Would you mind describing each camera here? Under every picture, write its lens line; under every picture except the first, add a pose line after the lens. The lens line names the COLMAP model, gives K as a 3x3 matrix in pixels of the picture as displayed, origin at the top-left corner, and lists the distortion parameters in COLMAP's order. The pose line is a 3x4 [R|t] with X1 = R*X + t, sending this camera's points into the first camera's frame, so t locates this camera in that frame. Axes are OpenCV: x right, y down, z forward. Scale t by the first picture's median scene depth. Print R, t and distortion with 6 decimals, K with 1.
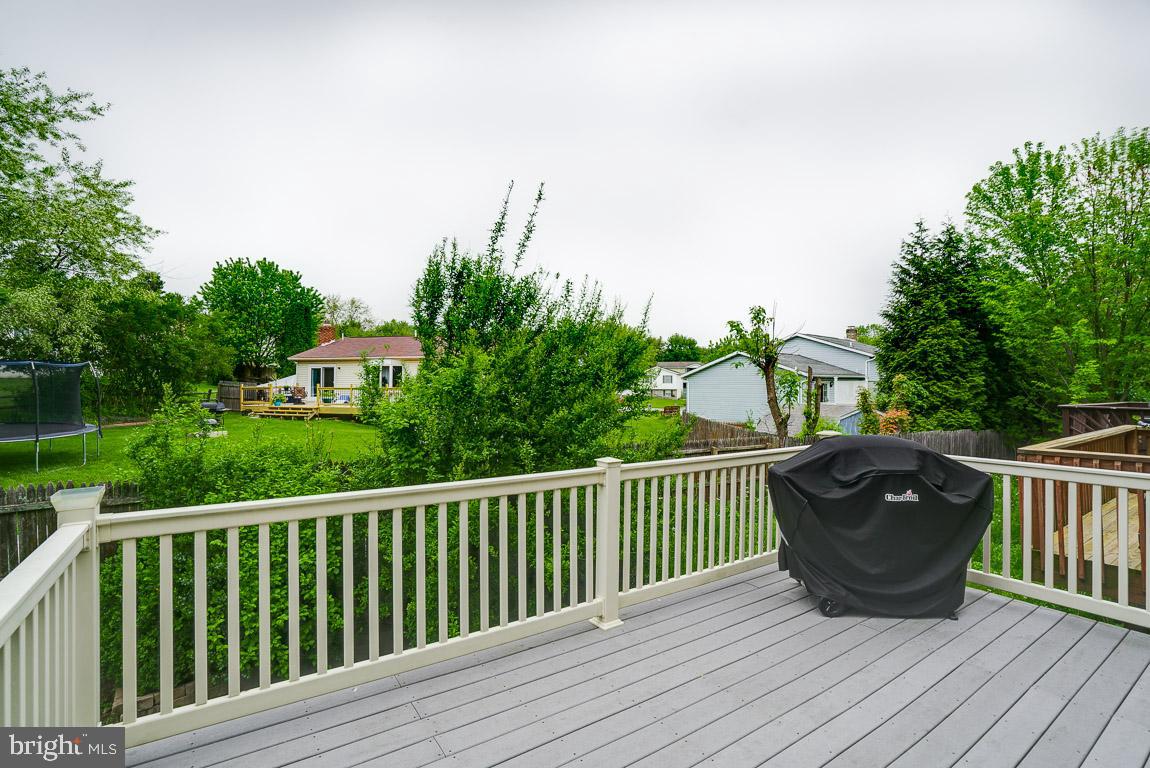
lens RADIAL K [[532.2, 0, 566.9], [0, 532.2, 383.9], [0, 0, 1]] dist [-0.031252, 0.000266]
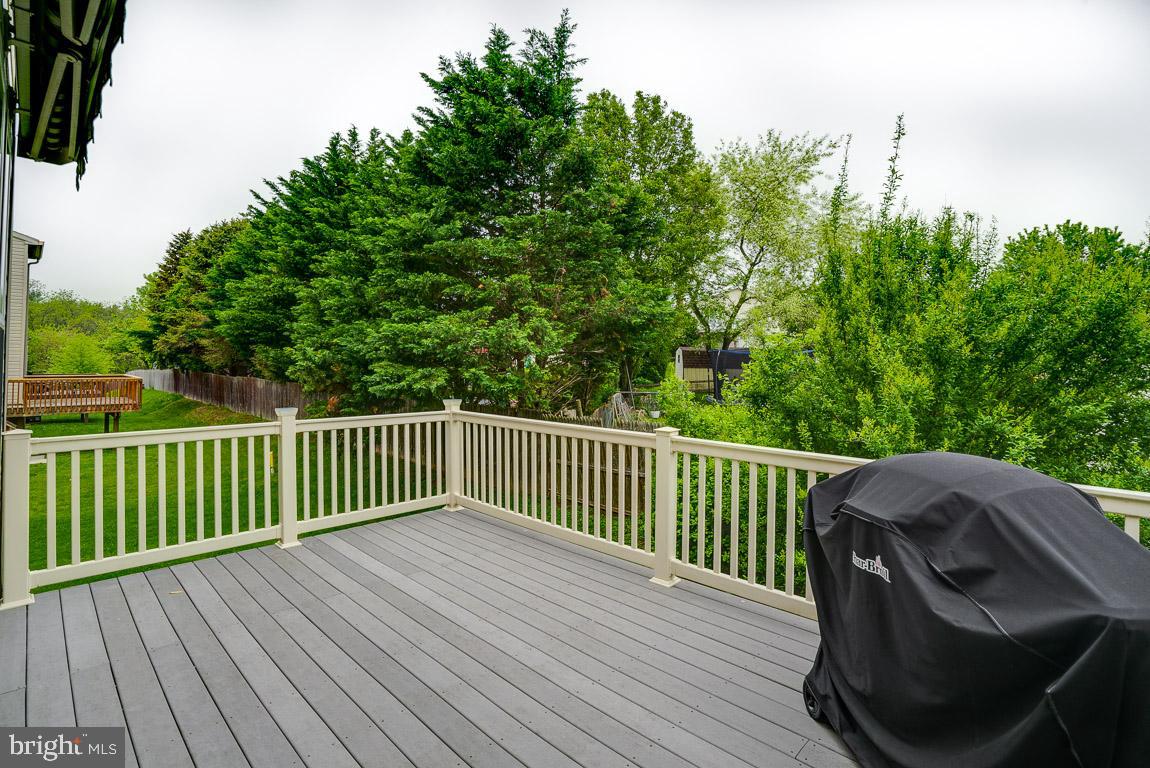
lens RADIAL K [[595.2, 0, 576.4], [0, 595.2, 363.8], [0, 0, 1]] dist [-0.002319, -0.000356]
pose [[0.184098, 0.006841, -0.982884, 1.419593], [0.003112, 0.999967, 0.007543, 0.009427], [0.982903, -0.004447, 0.184071, 0.717053]]
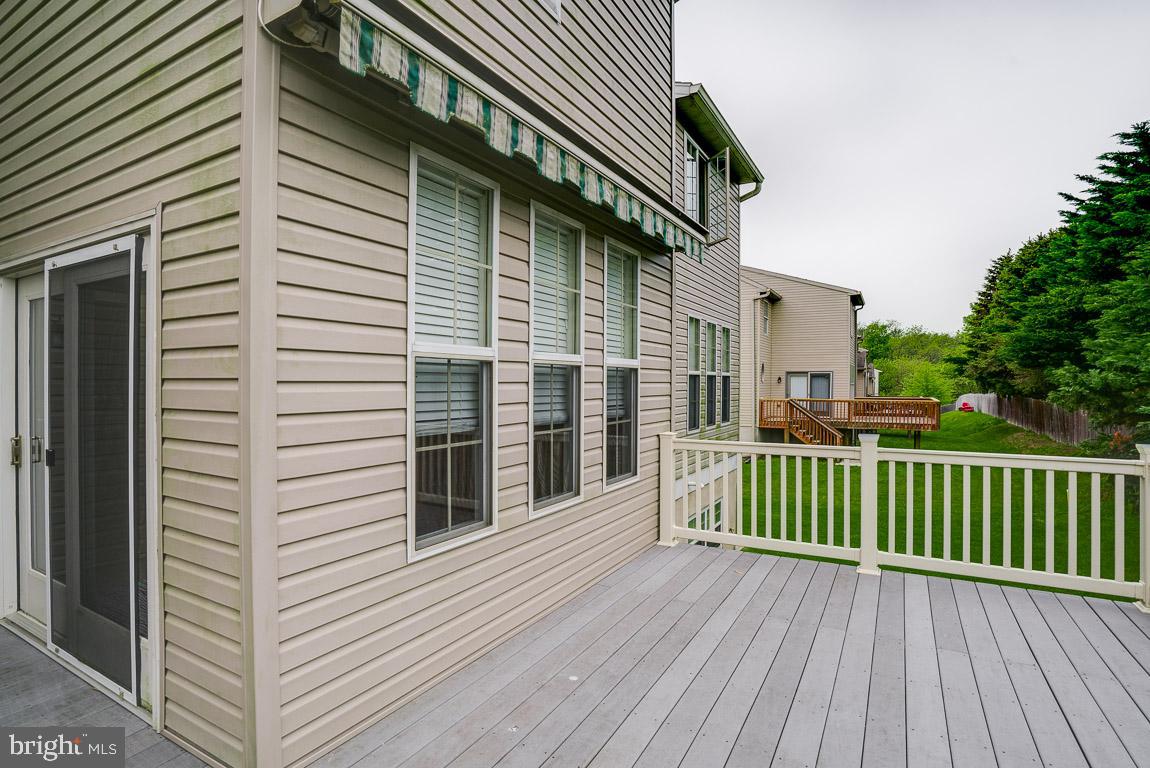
lens RADIAL K [[563.8, 0, 574.5], [0, 563.8, 382.4], [0, 0, 1]] dist [0.019630, 0.000331]
pose [[-0.895332, 0.001123, -0.445398, 1.068838], [0.005274, 0.999953, -0.008080, 0.006832], [0.445369, -0.009583, -0.895296, 1.301282]]
